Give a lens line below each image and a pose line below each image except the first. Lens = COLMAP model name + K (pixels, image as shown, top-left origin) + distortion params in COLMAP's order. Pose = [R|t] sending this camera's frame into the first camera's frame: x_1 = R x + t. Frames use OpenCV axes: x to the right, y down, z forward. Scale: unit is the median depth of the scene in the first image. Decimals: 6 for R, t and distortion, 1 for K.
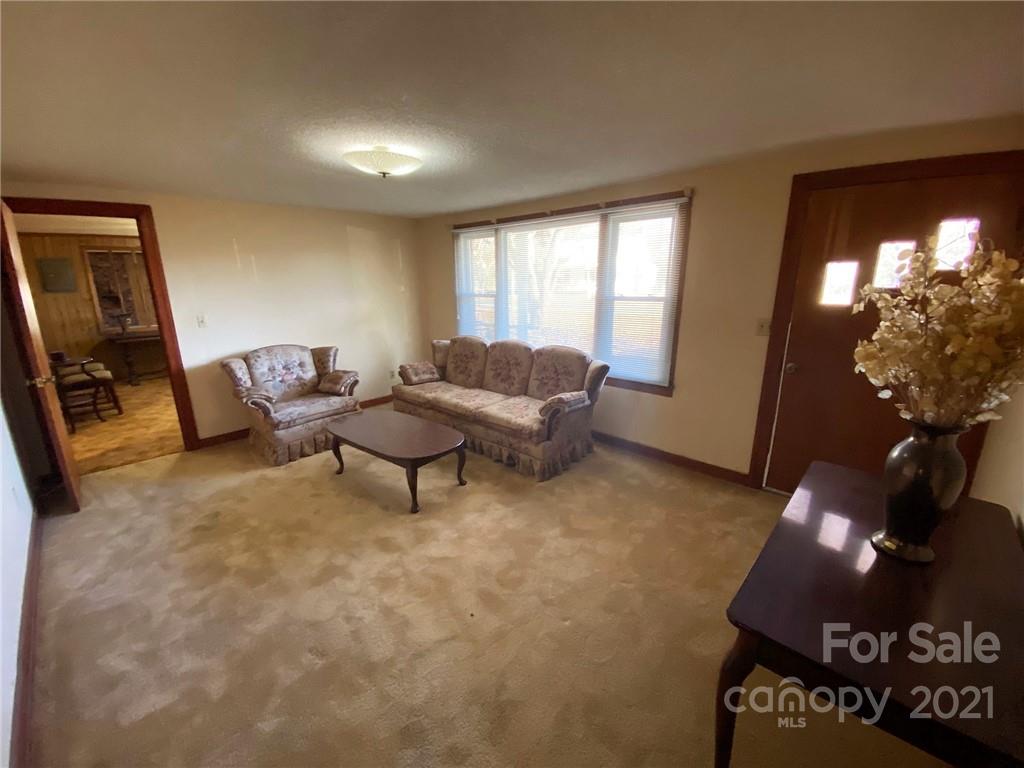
lens RADIAL K [[435.2, 0, 509.1], [0, 435.2, 396.3], [0, 0, 1]] dist [0.016957, -0.022403]
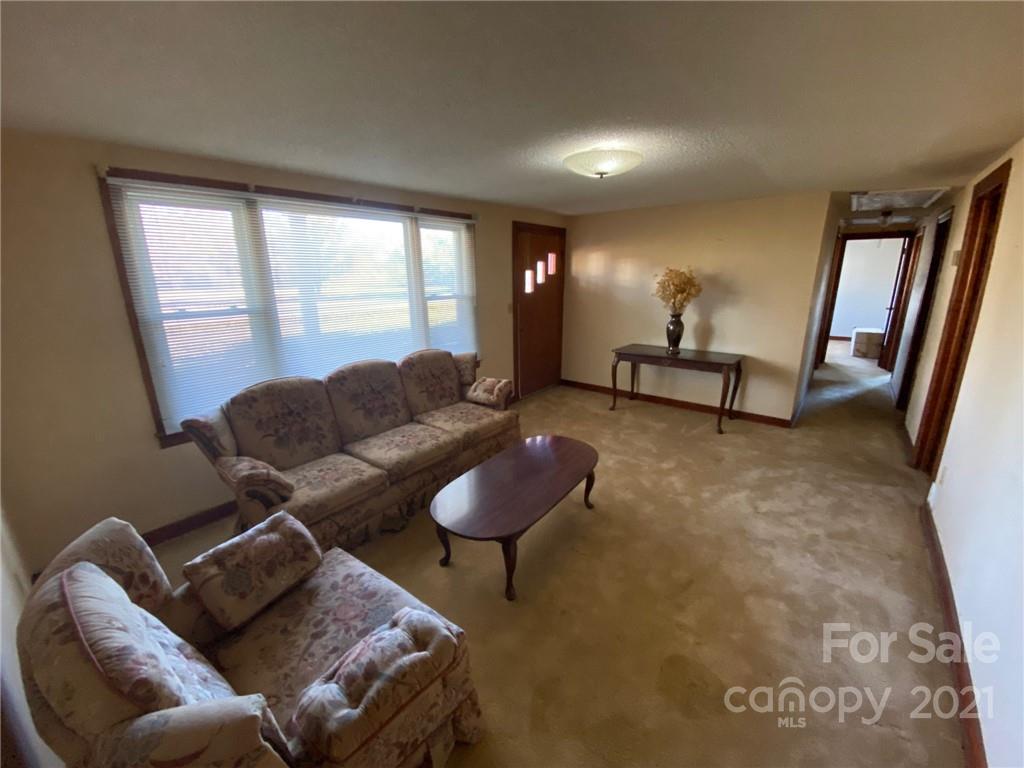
lens RADIAL K [[408.5, 0, 515.7], [0, 408.5, 387.8], [0, 0, 1]] dist [0.010544, -0.017779]
pose [[-0.114049, -0.240628, 0.963894, -0.834329], [0.285802, 0.921263, 0.263802, -0.232478], [-0.951478, 0.305569, -0.036298, 0.925065]]
